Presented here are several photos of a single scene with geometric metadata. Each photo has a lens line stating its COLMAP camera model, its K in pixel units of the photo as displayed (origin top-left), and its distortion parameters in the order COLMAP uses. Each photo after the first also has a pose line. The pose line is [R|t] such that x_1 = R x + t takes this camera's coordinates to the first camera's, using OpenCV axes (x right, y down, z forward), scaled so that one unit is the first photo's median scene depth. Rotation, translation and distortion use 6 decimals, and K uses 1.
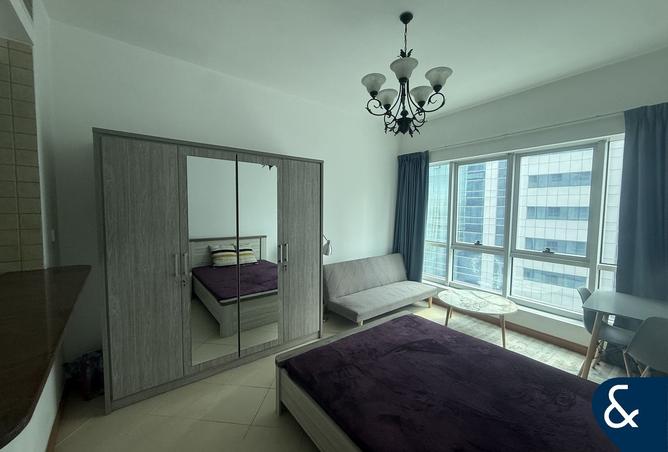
lens RADIAL K [[265.8, 0, 332.1], [0, 265.8, 224.1], [0, 0, 1]] dist [-0.001422, -0.000091]
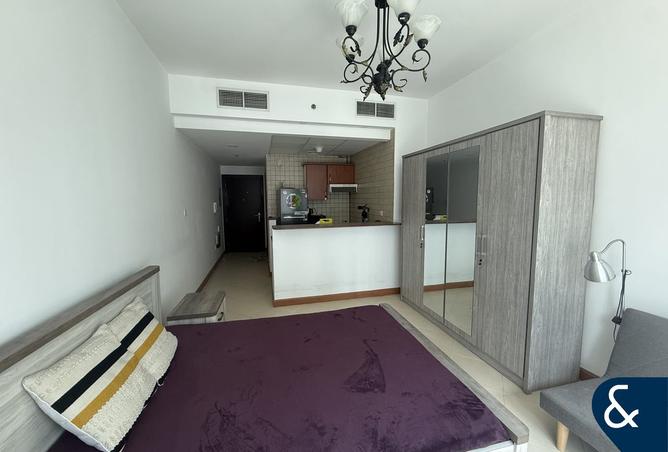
lens RADIAL K [[265.8, 0, 332.1], [0, 265.8, 224.1], [0, 0, 1]] dist [-0.001422, -0.000091]
pose [[-0.402914, 0.077344, -0.911964, 0.727793], [-0.052571, 0.992822, 0.107428, -0.023696], [0.913727, 0.091227, -0.395956, 0.817811]]
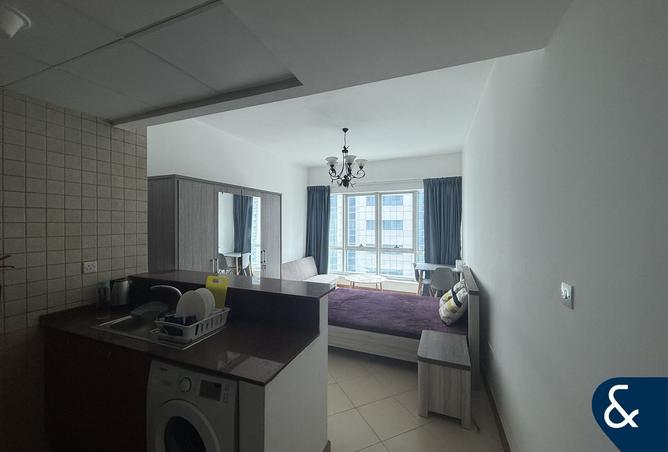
lens RADIAL K [[265.8, 0, 332.1], [0, 265.8, 224.1], [0, 0, 1]] dist [-0.001422, -0.000091]
pose [[0.868421, -0.012393, 0.495672, -0.526904], [0.037619, 0.998453, -0.040944, 0.003702], [-0.494398, 0.054203, 0.867544, -0.421354]]
